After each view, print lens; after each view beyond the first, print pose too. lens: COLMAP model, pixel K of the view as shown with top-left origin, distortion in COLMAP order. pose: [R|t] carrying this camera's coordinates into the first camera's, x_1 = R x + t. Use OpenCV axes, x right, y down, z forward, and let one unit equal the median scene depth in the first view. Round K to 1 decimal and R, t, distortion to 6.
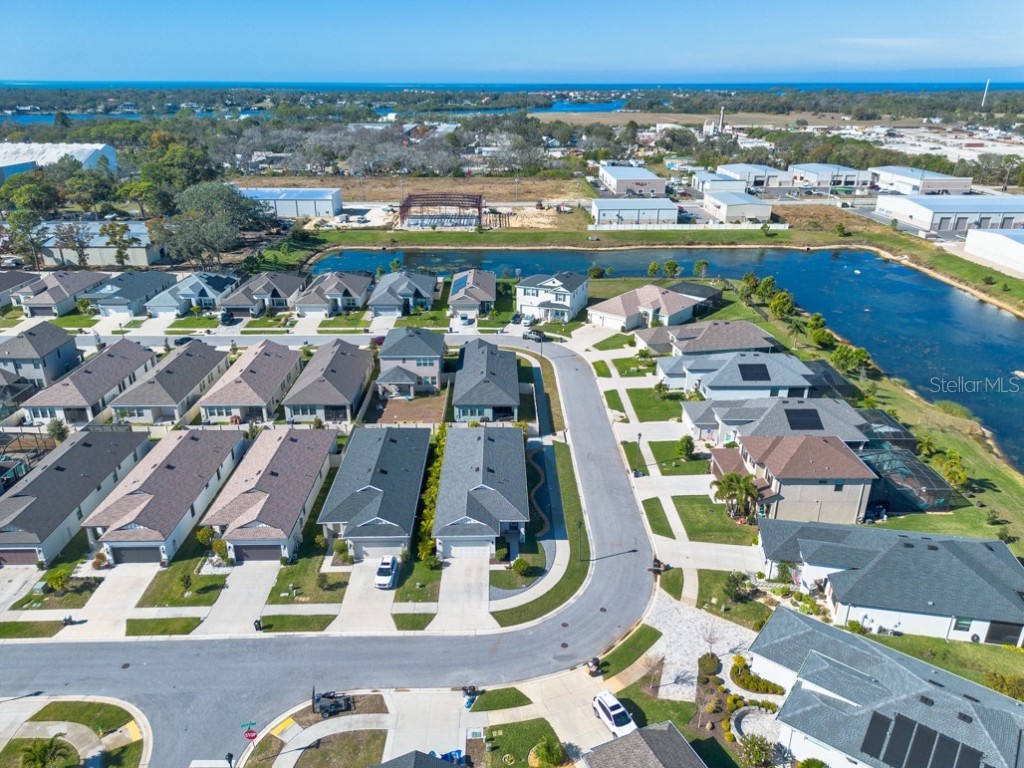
lens RADIAL K [[718.0, 0, 512.0], [0, 718.0, 384.0], [0, 0, 1]] dist [0.046195, -0.002869]
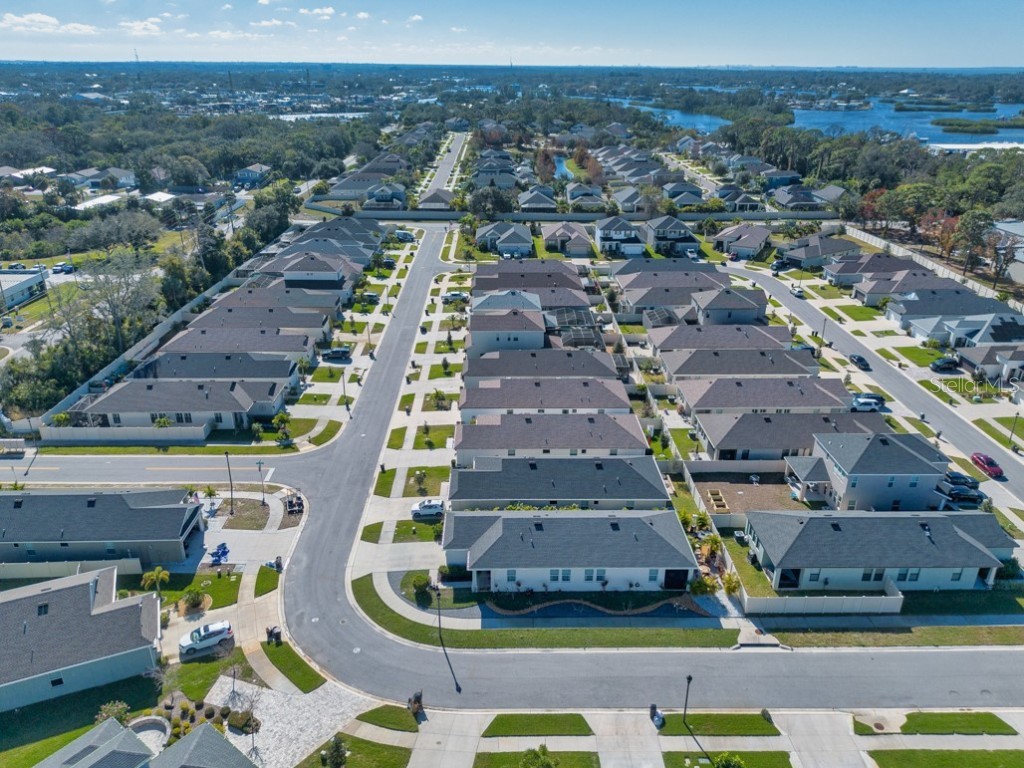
lens RADIAL K [[747.9, 0, 512.0], [0, 747.9, 384.0], [0, 0, 1]] dist [0.036917, -0.006839]
pose [[-0.000898, 0.390623, -0.920550, 0.814443], [-0.392460, 0.846557, 0.359607, -0.374114], [0.919769, 0.361602, 0.152544, 0.836689]]
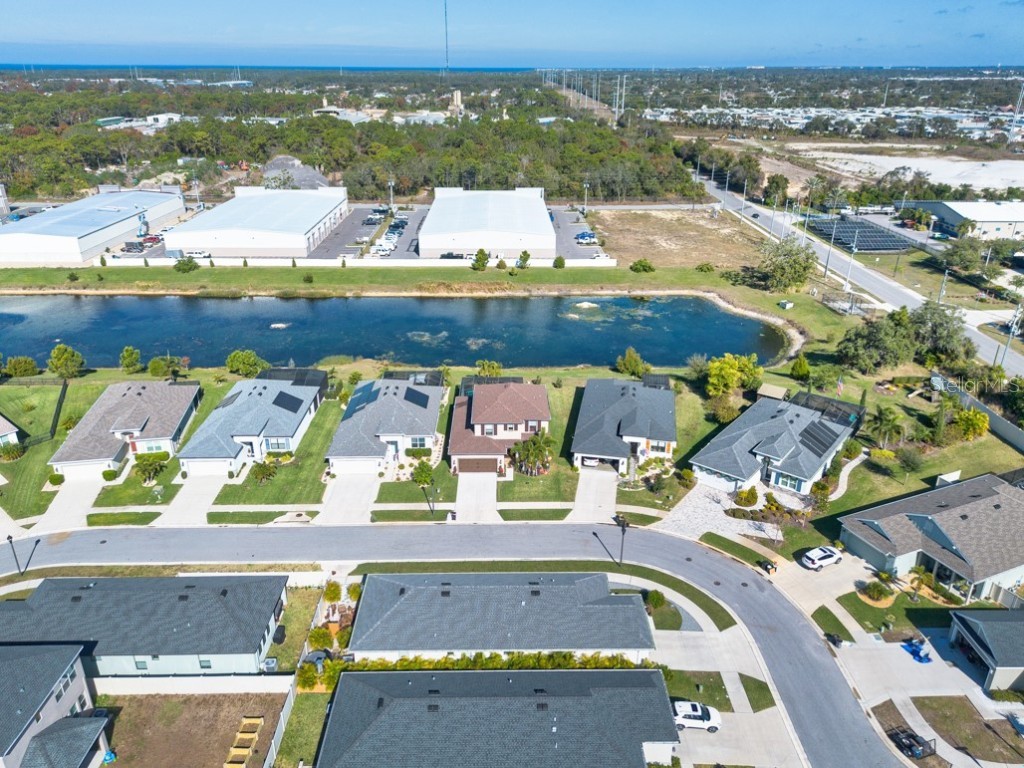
lens RADIAL K [[747.9, 0, 512.0], [0, 747.9, 384.0], [0, 0, 1]] dist [0.036917, -0.006839]
pose [[0.003683, -0.398174, 0.917302, -0.748429], [0.382558, 0.848090, 0.366595, -0.399486], [-0.923924, 0.349571, 0.155449, 0.897302]]
